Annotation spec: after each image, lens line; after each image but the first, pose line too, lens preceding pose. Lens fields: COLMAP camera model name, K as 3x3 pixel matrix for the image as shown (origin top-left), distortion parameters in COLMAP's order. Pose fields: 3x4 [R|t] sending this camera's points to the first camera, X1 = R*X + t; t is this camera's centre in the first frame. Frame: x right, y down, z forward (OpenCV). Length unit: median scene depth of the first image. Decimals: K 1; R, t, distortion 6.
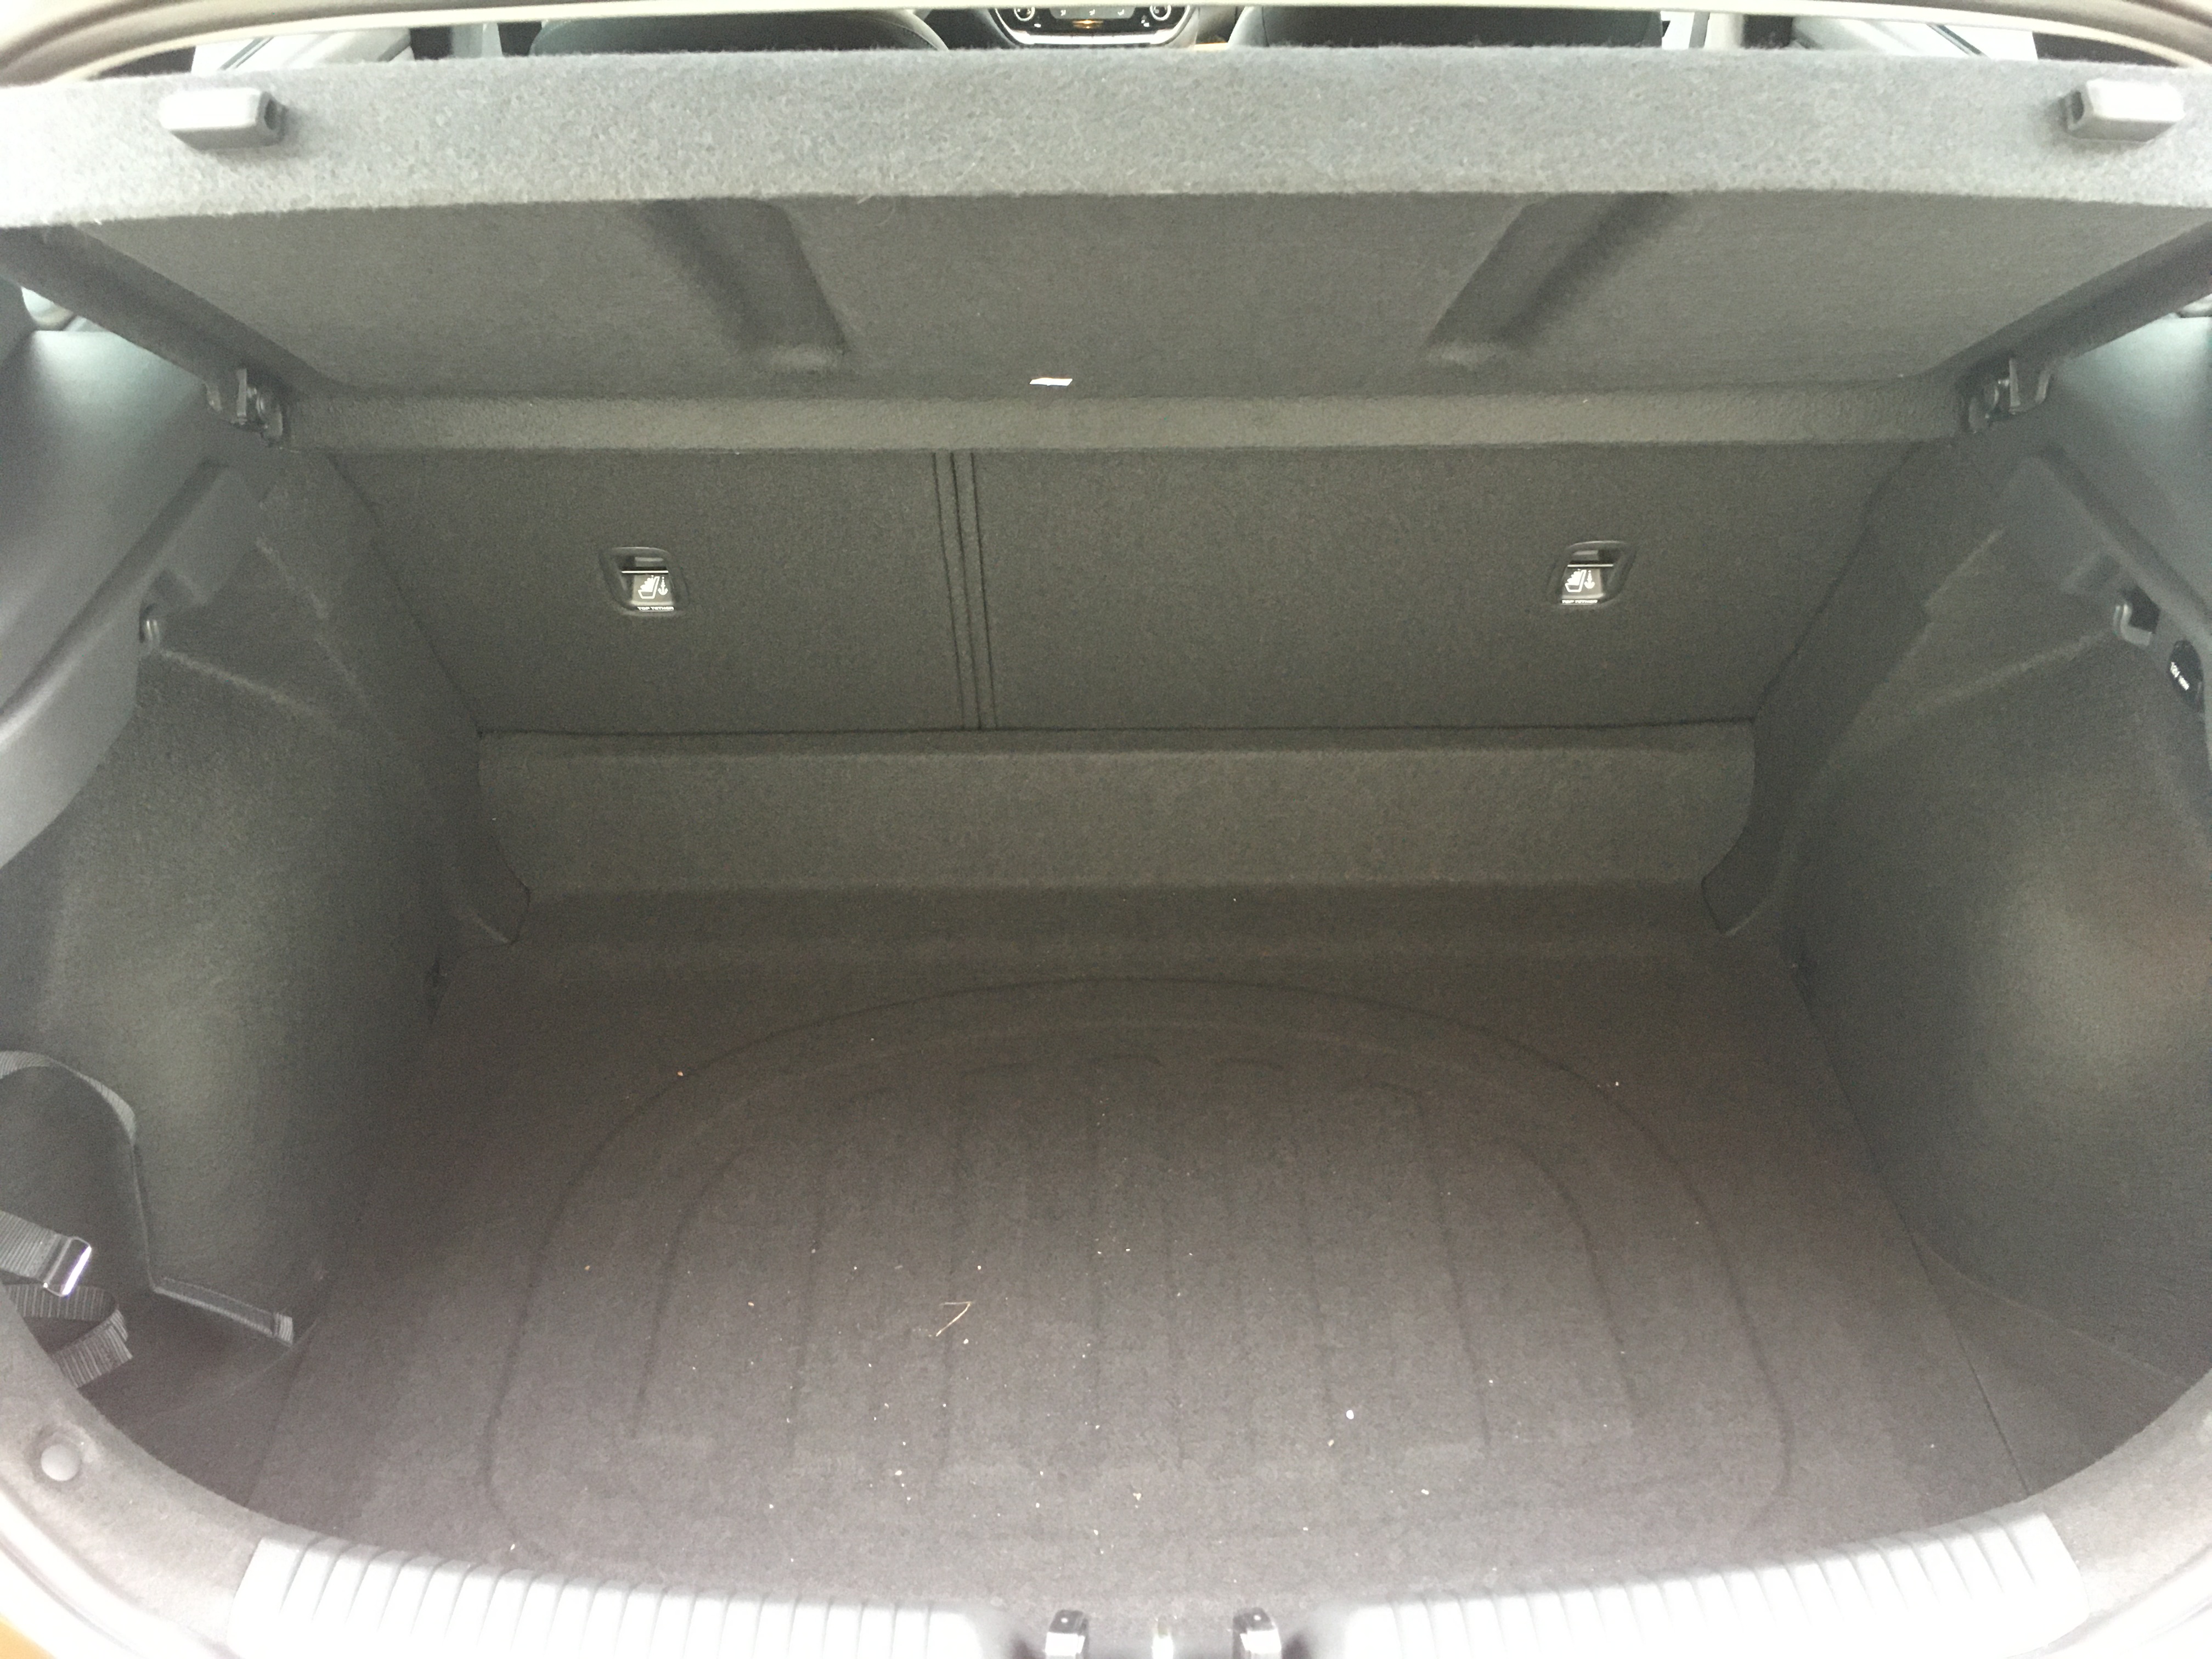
lens RADIAL K [[1891.5, 0, 1111.7], [0, 1891.5, 829.0], [0, 0, 1]] dist [0.075137, -0.104644]
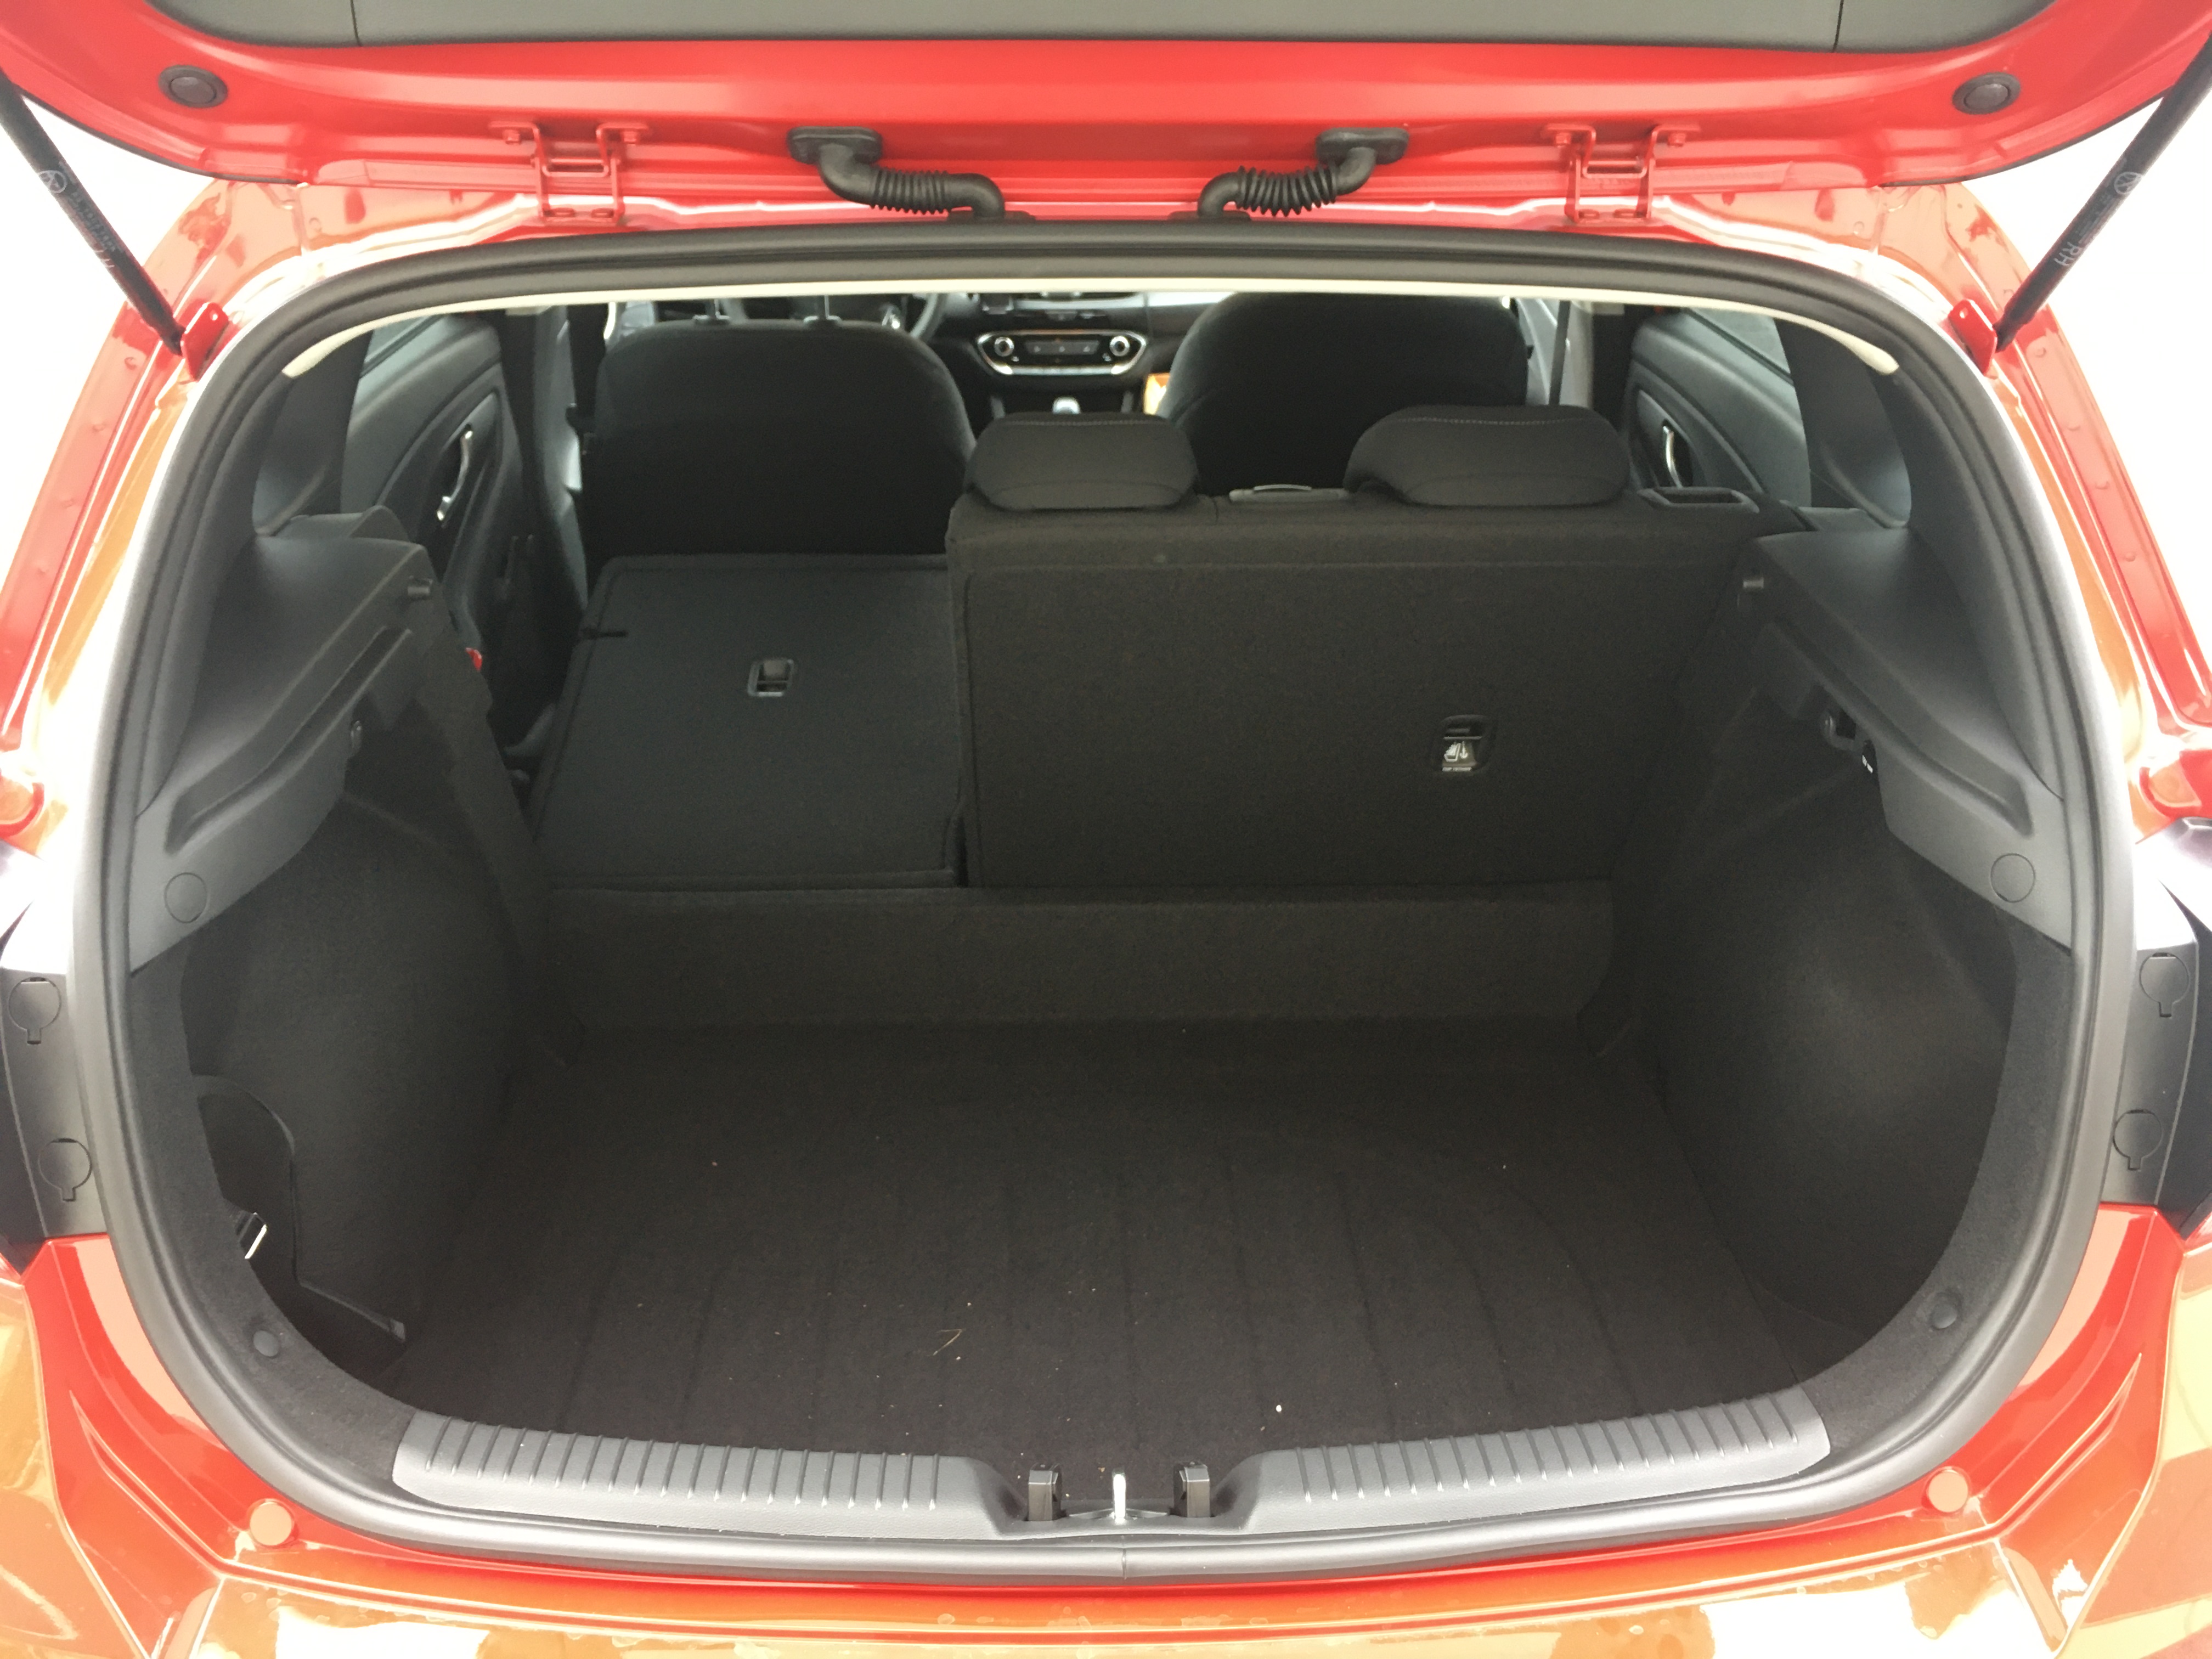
lens RADIAL K [[1891.5, 0, 1115.4], [0, 1891.5, 823.1], [0, 0, 1]] dist [0.075137, -0.104644]
pose [[0.999831, -0.002915, 0.018132, 0.001443], [0.006009, 0.984899, -0.173028, 0.145843], [-0.017354, 0.173108, 0.984750, -0.237126]]
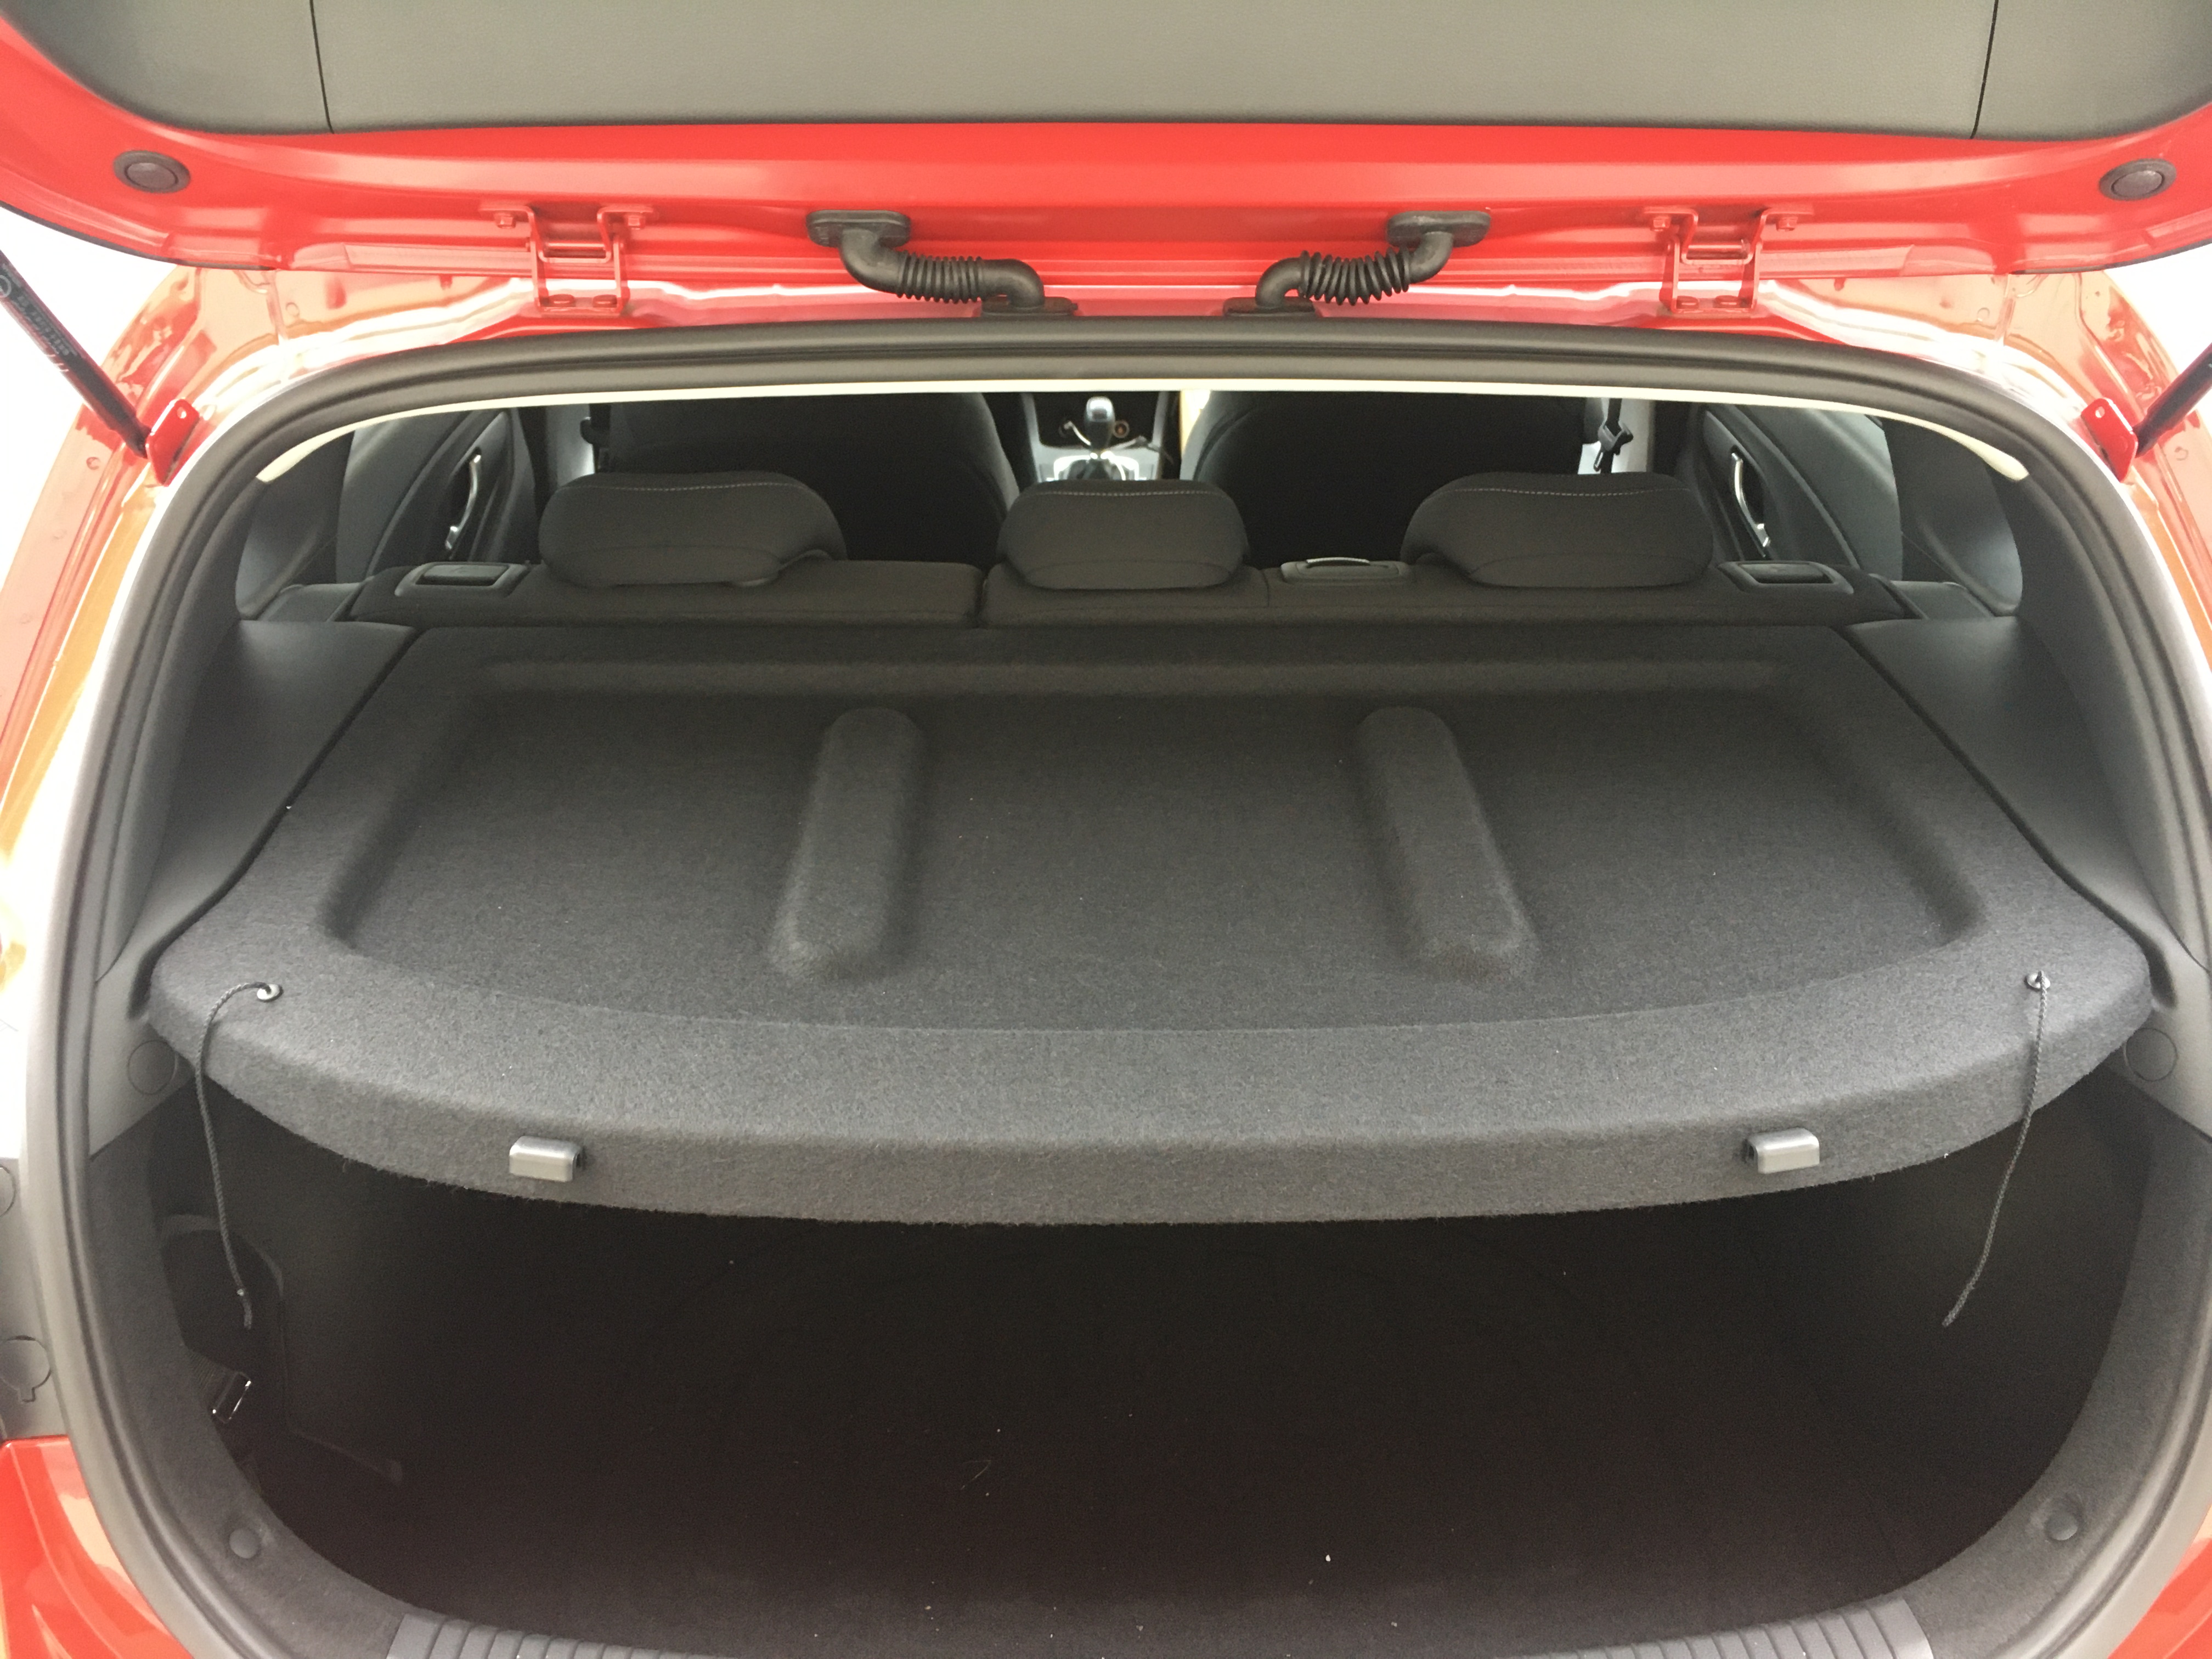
lens RADIAL K [[1891.5, 0, 1117.3], [0, 1891.5, 828.0], [0, 0, 1]] dist [0.075137, -0.104644]
pose [[0.999978, 0.002890, 0.005919, -0.007146], [-0.002031, 0.990091, -0.140415, 0.037533], [-0.006266, 0.140400, 0.990075, -0.175257]]
